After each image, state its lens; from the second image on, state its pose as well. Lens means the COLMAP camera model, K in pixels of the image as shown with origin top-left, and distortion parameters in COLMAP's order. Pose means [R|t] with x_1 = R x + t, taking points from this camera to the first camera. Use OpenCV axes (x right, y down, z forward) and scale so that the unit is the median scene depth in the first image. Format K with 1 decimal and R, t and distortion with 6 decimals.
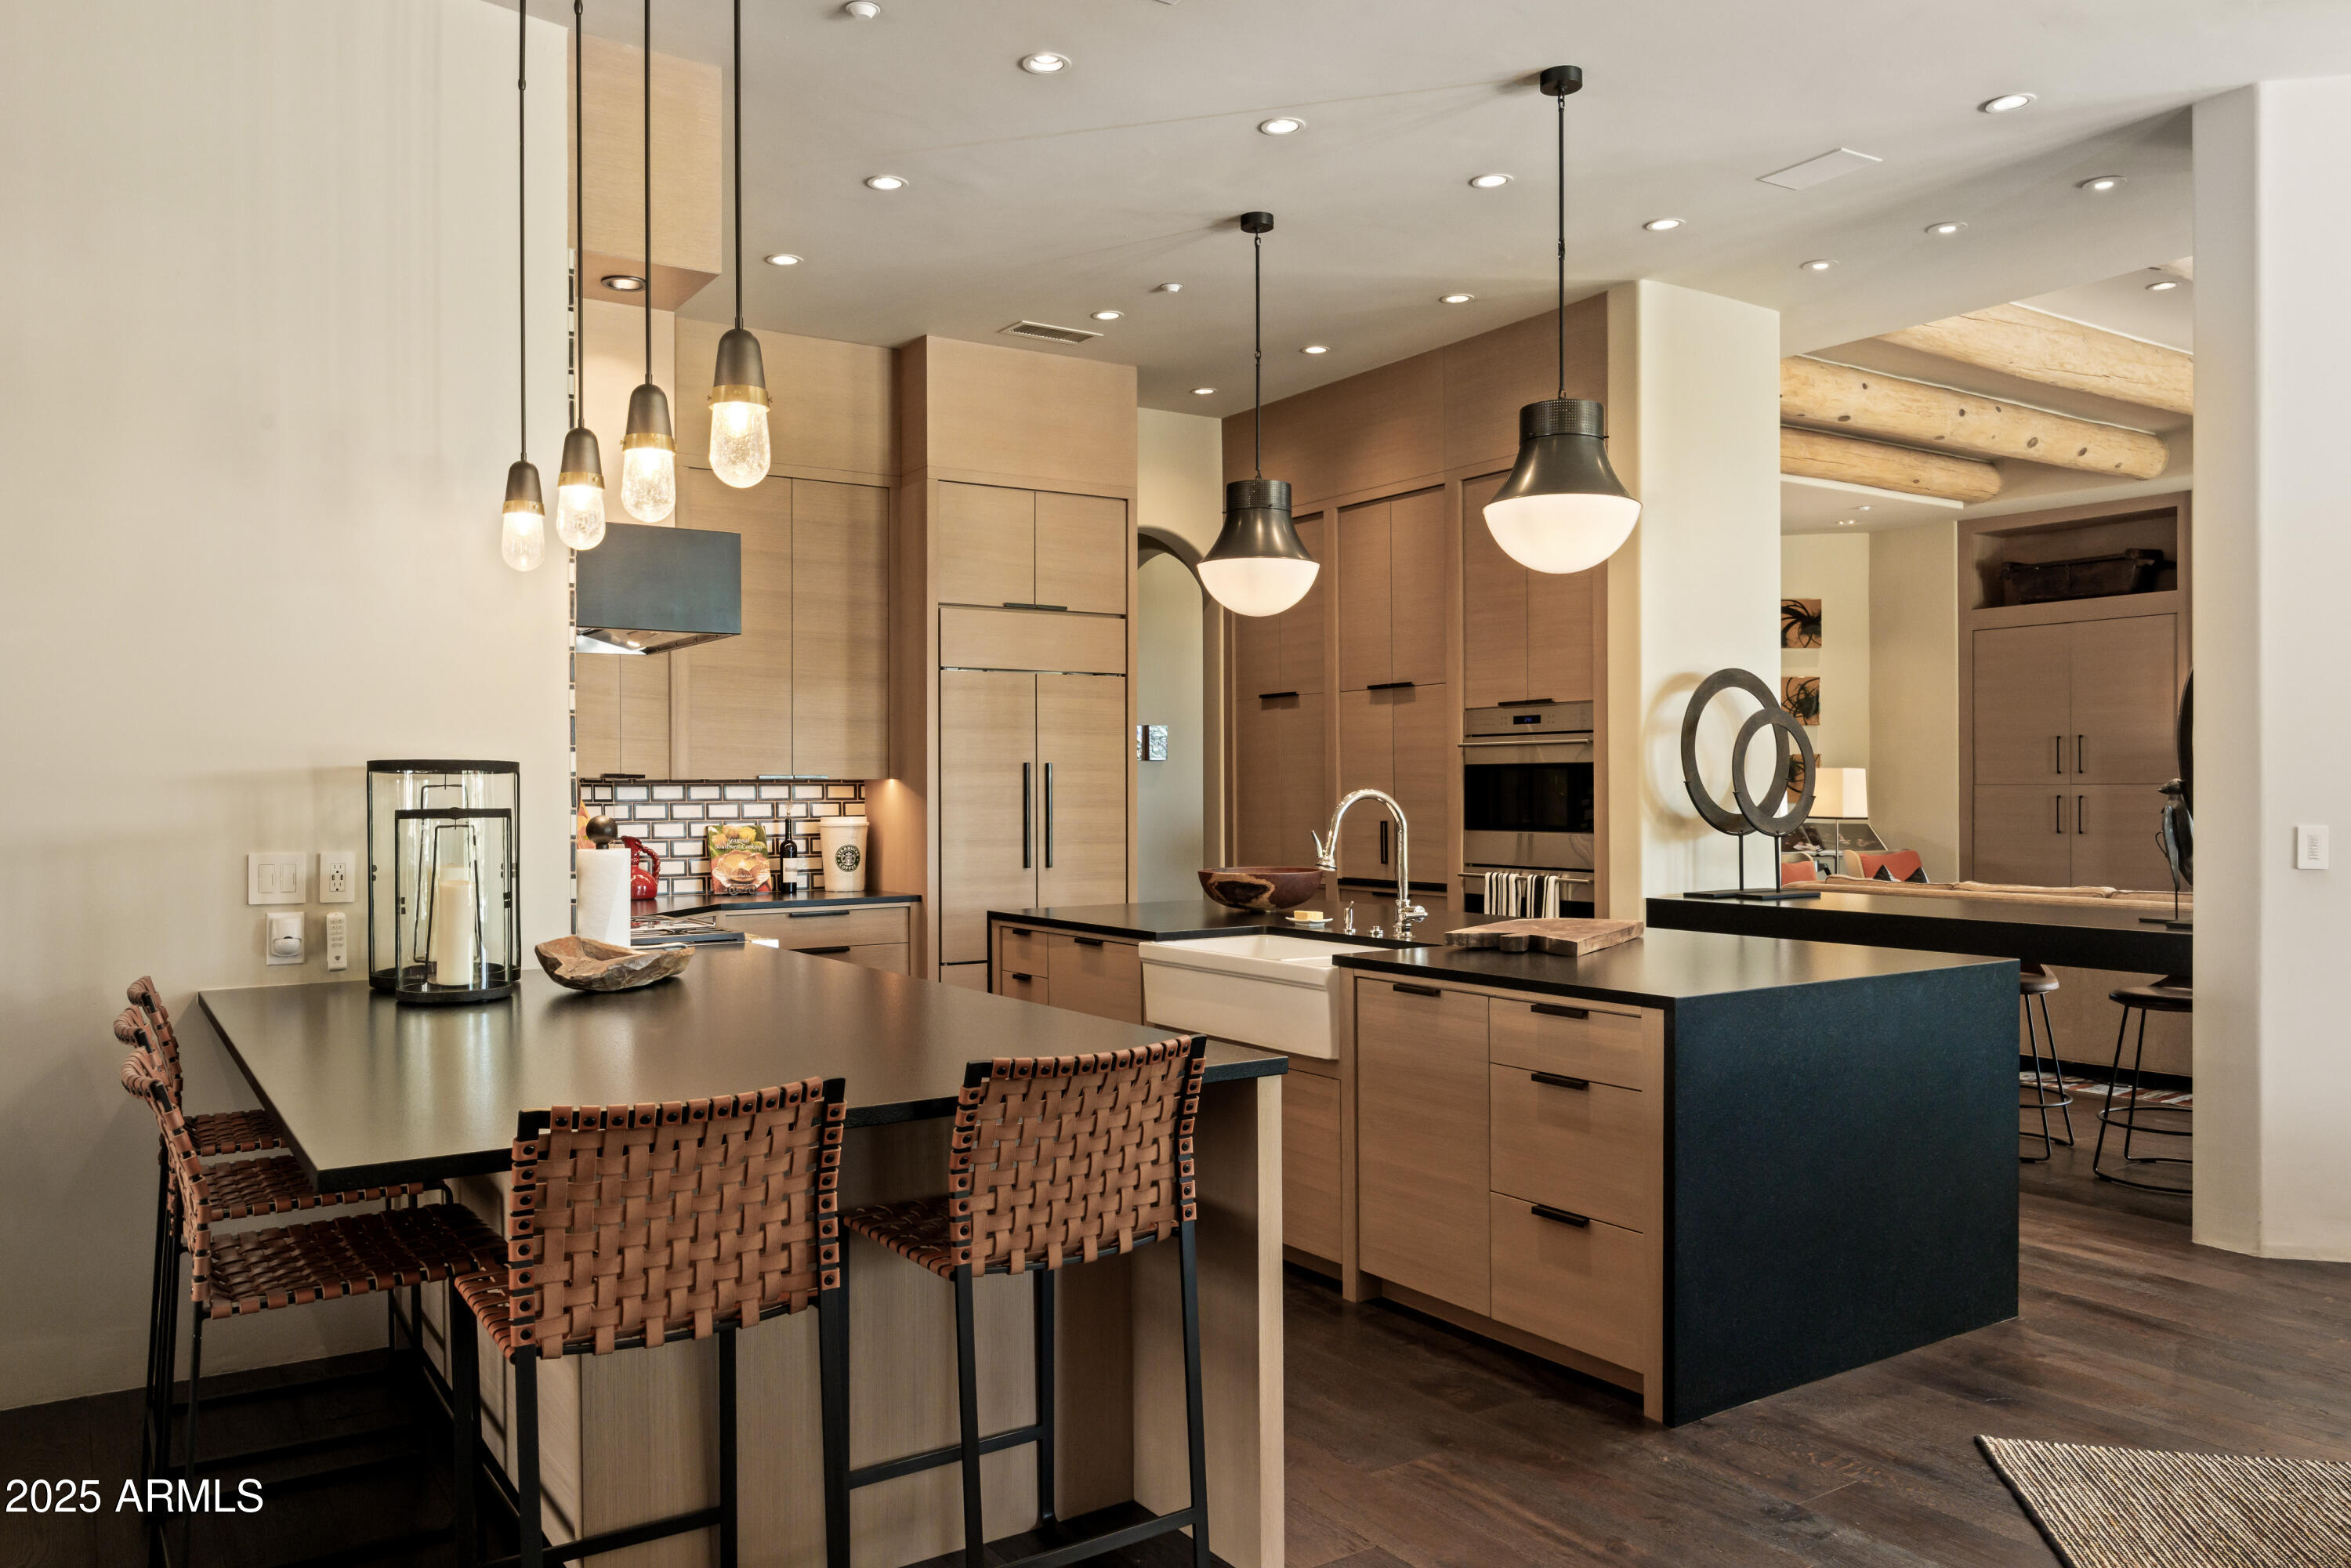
lens RADIAL K [[1693.4, 0, 1175.8], [0, 1693.4, 790.2], [0, 0, 1]] dist [-0.006995, -0.003593]
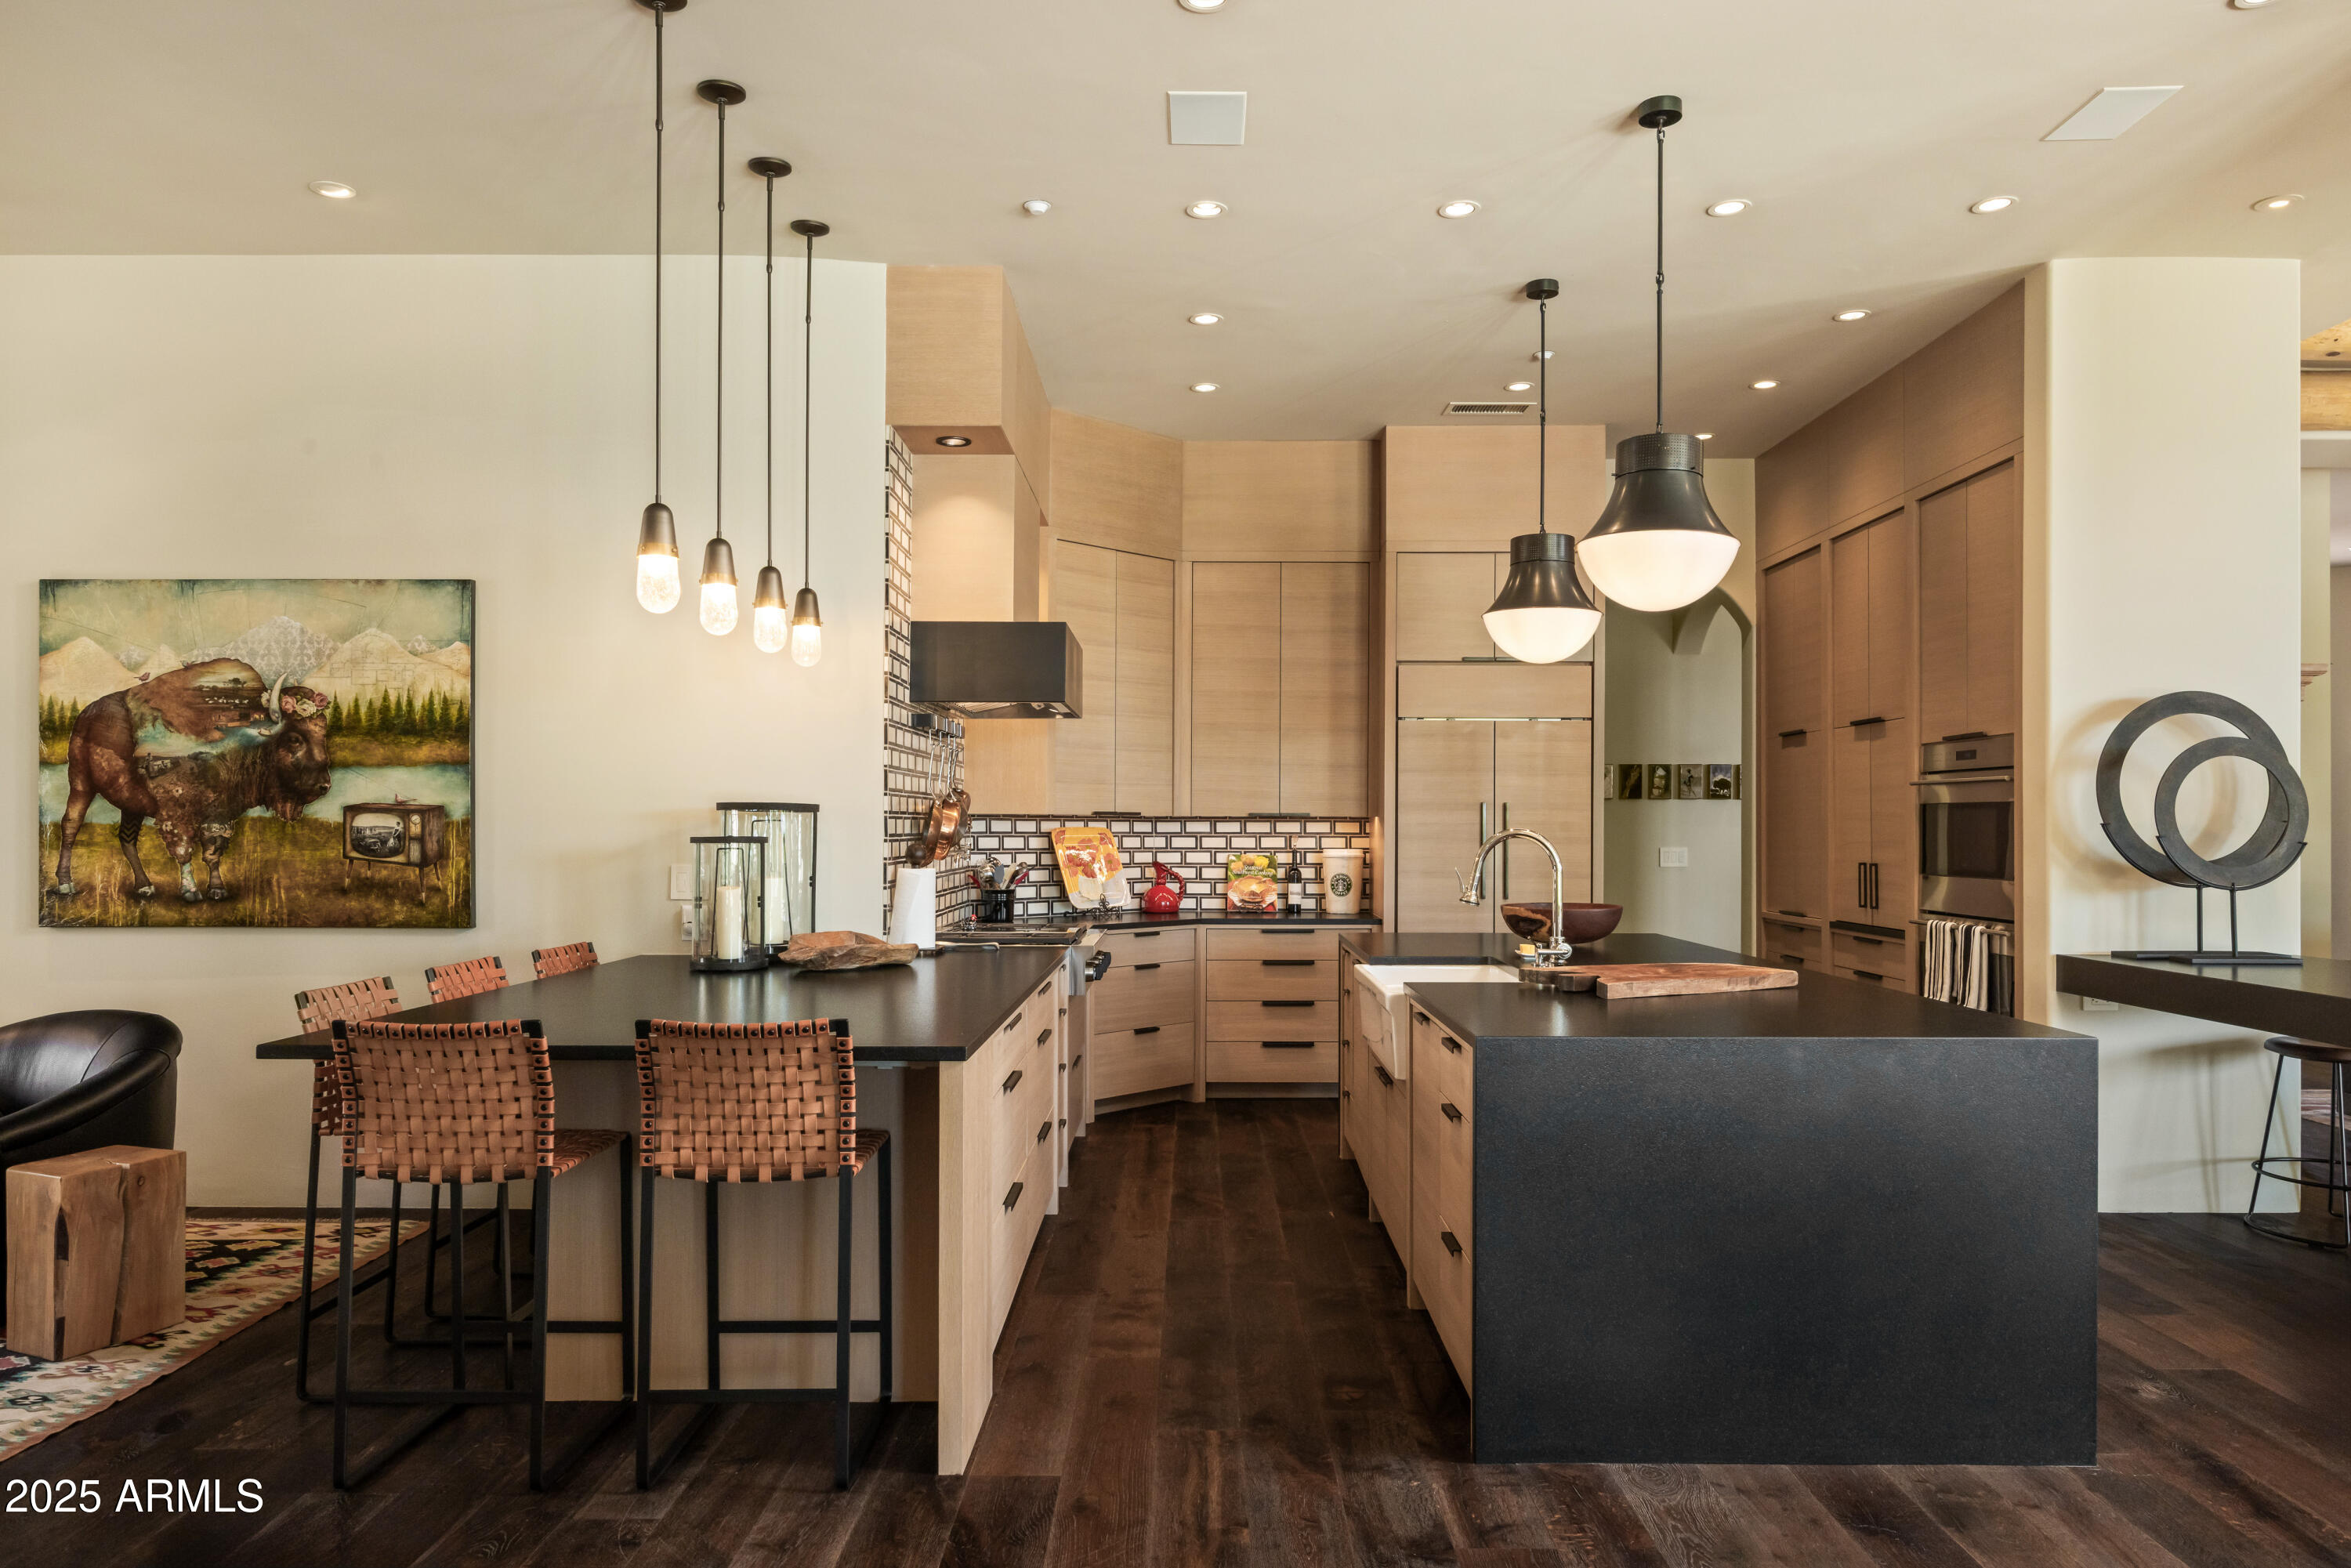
lens RADIAL K [[1559.0, 0, 1190.4], [0, 1559.0, 809.1], [0, 0, 1]] dist [-0.004088, 0.000919]
pose [[0.827303, 0.001891, -0.561753, 0.328532], [-0.007590, 0.999941, -0.007813, -0.002578], [0.561705, 0.010727, 0.827268, 0.063232]]
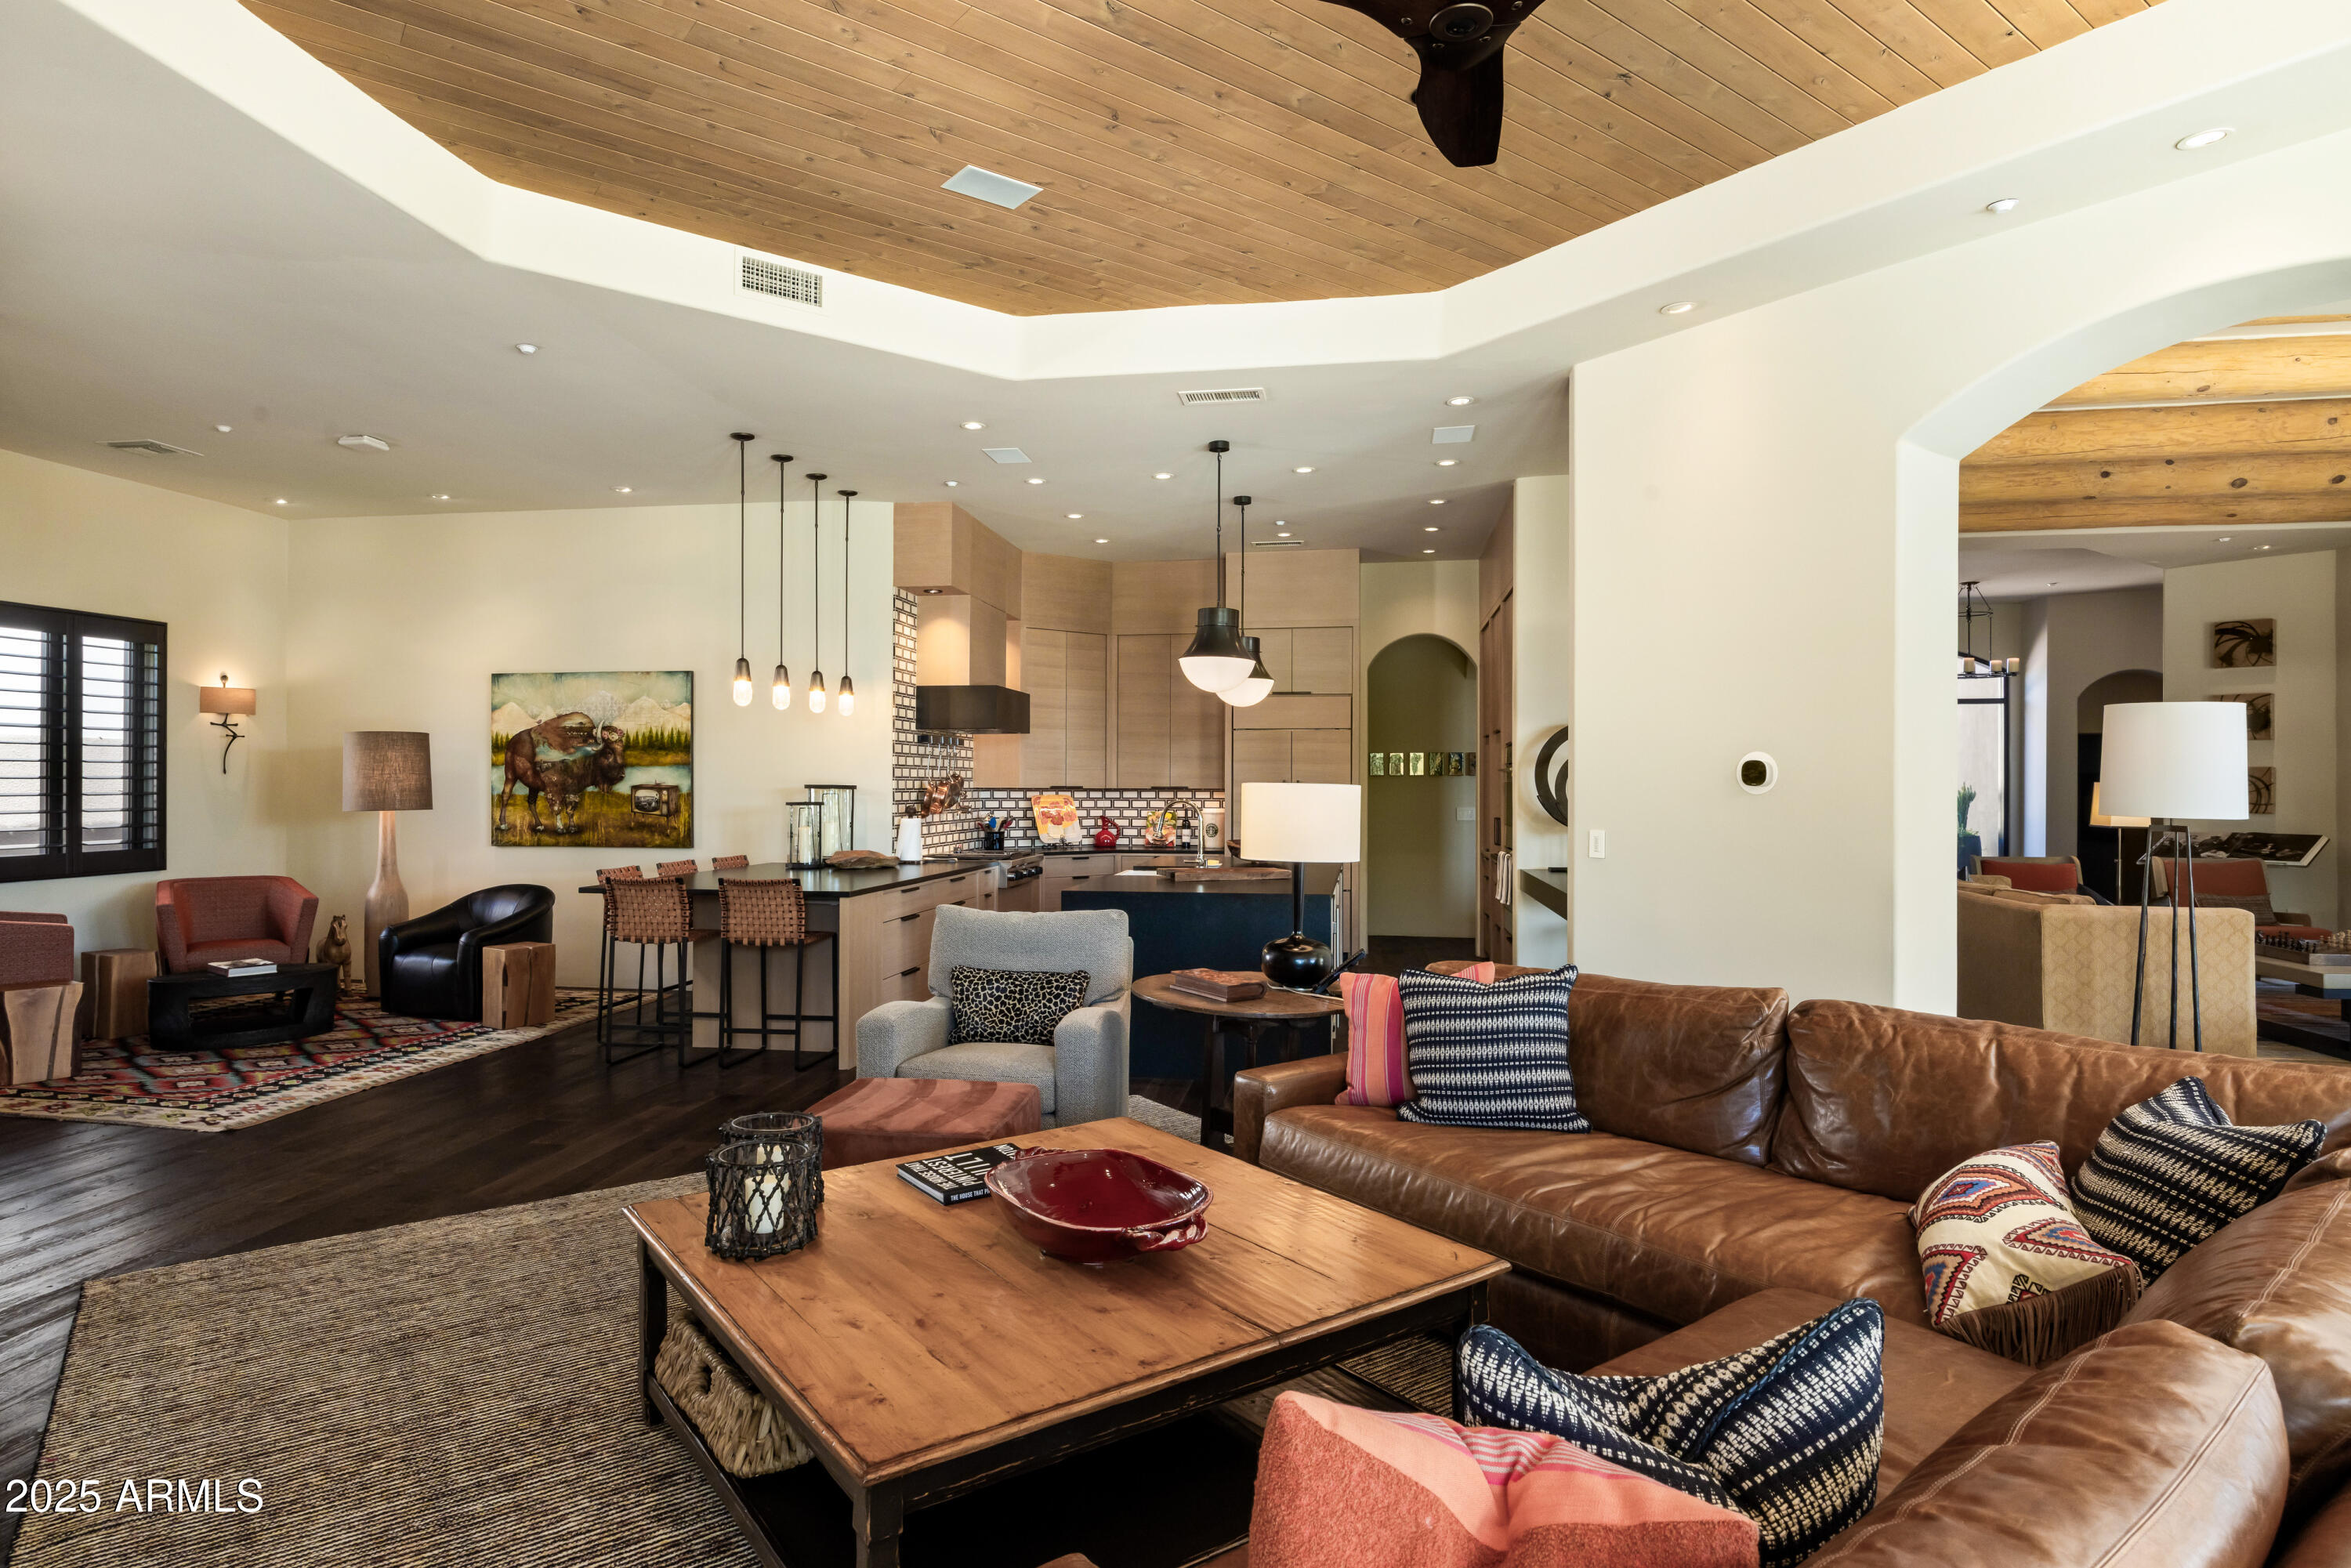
lens RADIAL K [[1342.7, 0, 1162.3], [0, 1342.7, 764.9], [0, 0, 1]] dist [0.003193, -0.001133]
pose [[0.726950, -0.002801, -0.686685, 0.817131], [-0.006905, 0.999911, -0.011389, -0.015679], [0.686656, 0.013020, 0.726866, -0.129058]]
